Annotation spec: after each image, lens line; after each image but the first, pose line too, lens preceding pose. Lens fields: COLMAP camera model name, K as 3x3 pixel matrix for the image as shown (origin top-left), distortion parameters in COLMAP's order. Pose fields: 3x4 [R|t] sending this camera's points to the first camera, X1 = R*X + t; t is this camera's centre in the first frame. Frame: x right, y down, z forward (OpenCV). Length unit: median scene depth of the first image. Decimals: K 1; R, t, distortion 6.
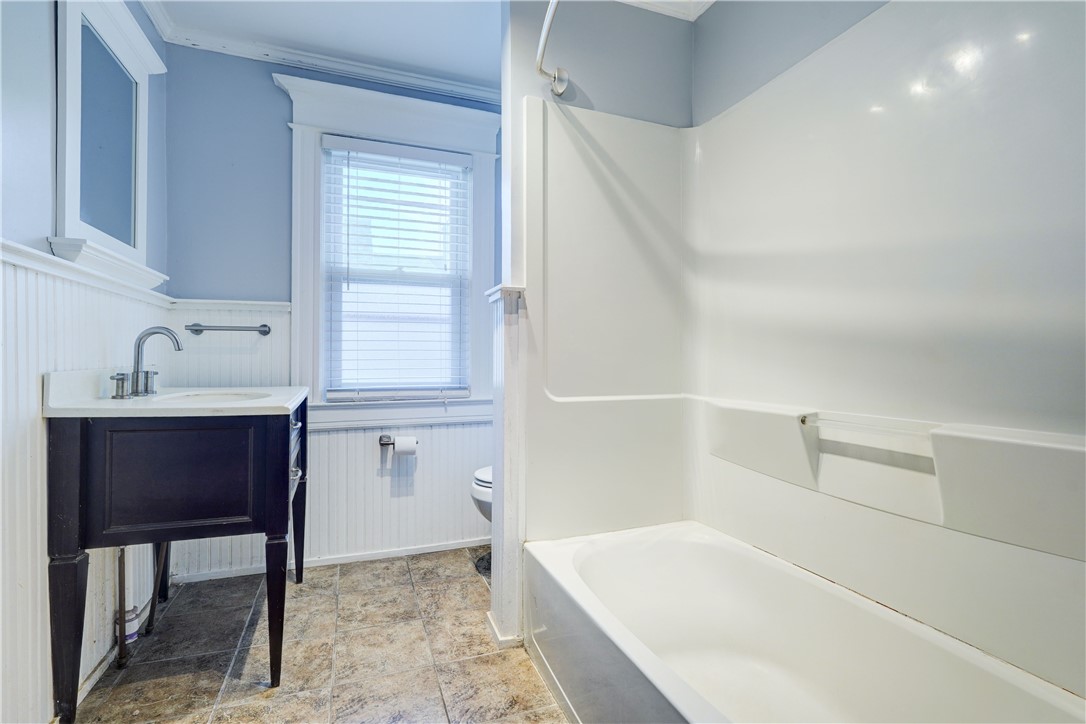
lens RADIAL K [[488.6, 0, 541.9], [0, 488.6, 359.0], [0, 0, 1]] dist [-0.010724, 0.004344]
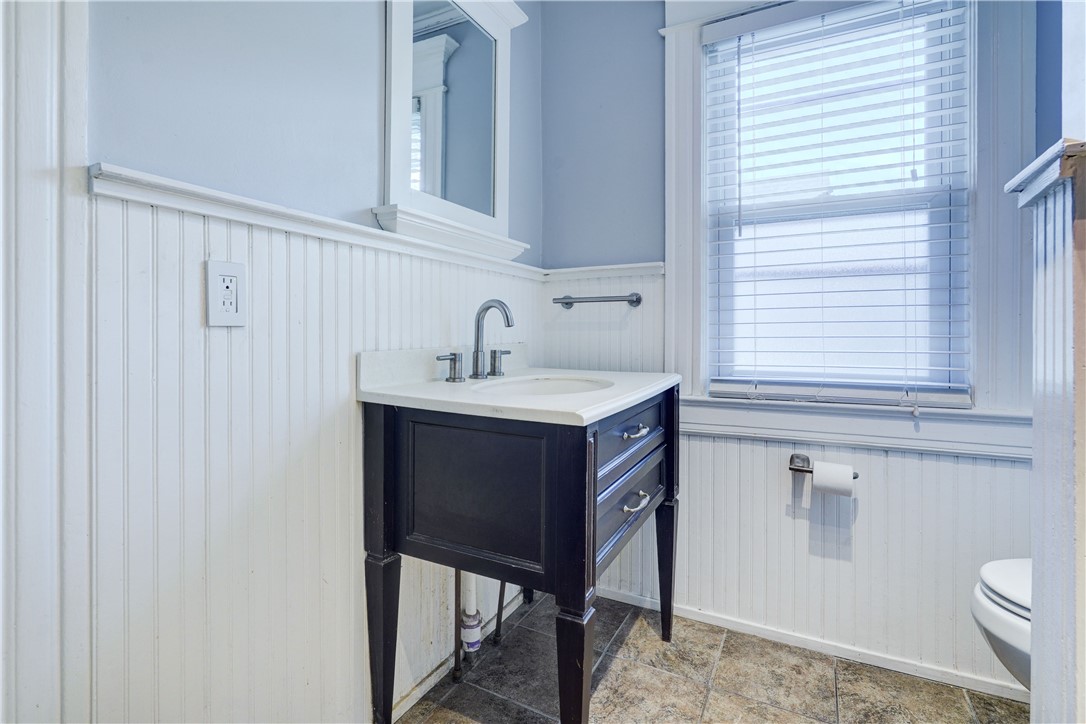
lens RADIAL K [[488.6, 0, 549.7], [0, 488.6, 330.9], [0, 0, 1]] dist [-0.010724, 0.004344]
pose [[0.635550, -0.004146, -0.772048, -0.038144], [0.000893, 0.999989, -0.004634, -0.004852], [0.772059, 0.002256, 0.635547, 0.373072]]
